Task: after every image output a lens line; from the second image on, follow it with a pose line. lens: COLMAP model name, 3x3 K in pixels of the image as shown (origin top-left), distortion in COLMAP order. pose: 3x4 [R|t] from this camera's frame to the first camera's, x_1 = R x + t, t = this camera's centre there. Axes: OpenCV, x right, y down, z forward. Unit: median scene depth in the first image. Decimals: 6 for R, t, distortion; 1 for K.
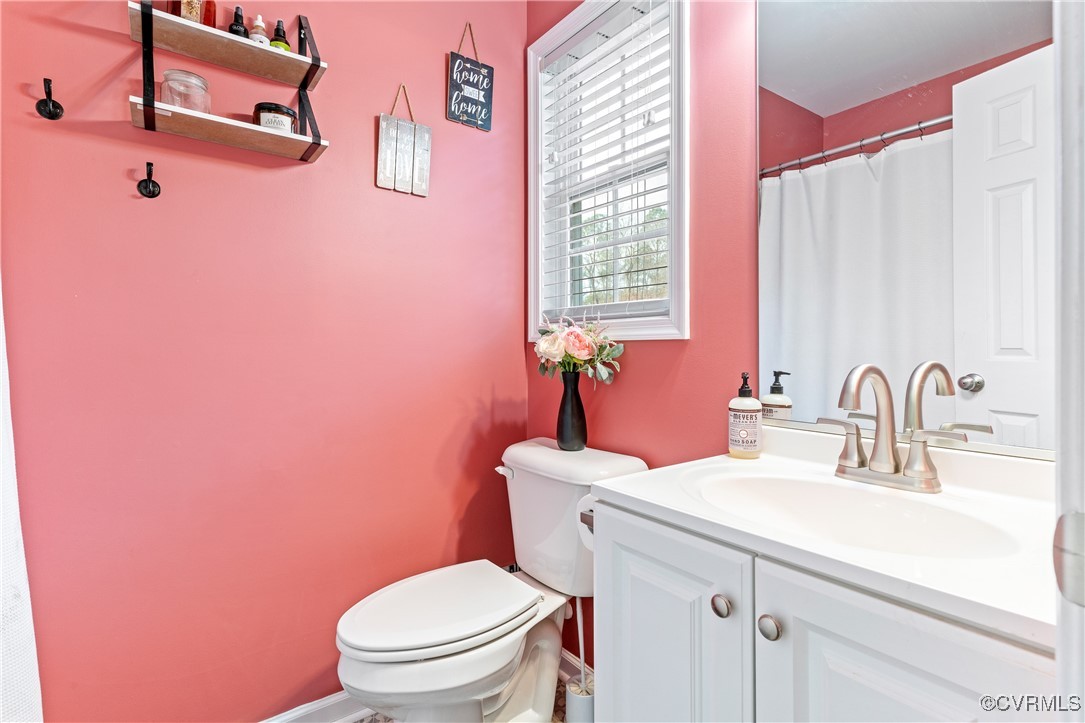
lens RADIAL K [[521.8, 0, 541.0], [0, 521.8, 355.8], [0, 0, 1]] dist [0.001905, 0.001089]
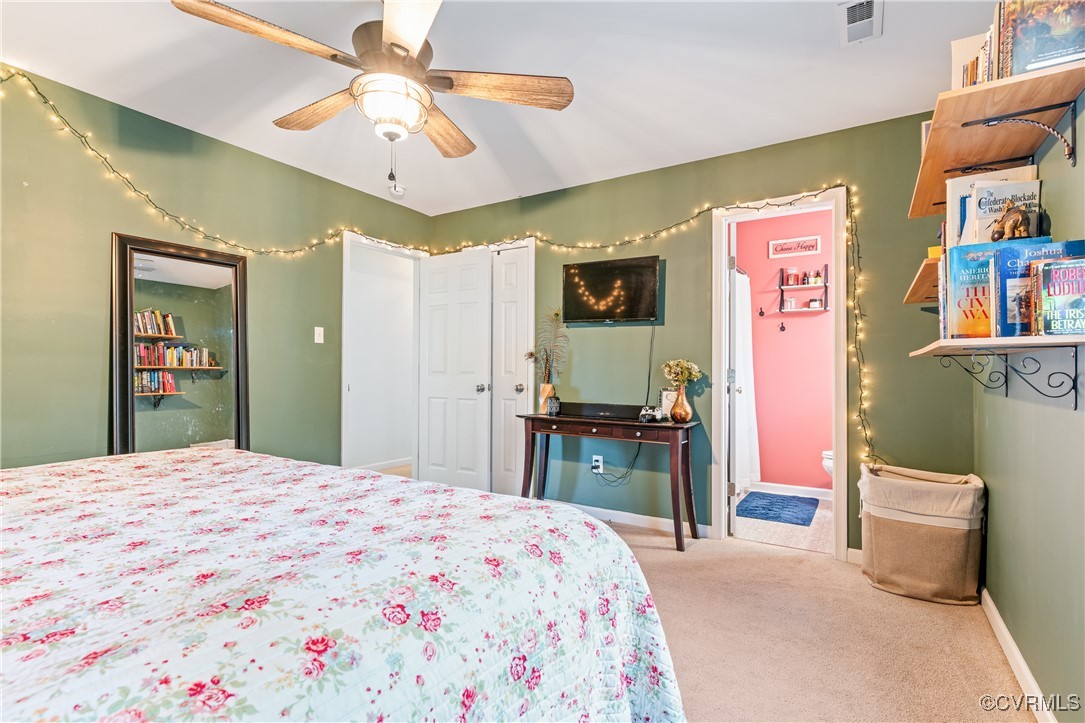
lens RADIAL K [[521.8, 0, 541.3], [0, 521.8, 365.3], [0, 0, 1]] dist [0.001905, 0.001089]
pose [[0.362864, -0.000325, -0.931842, 1.993682], [-0.008303, 0.999959, -0.003582, -0.038604], [0.931805, 0.009037, 0.362847, -1.851470]]
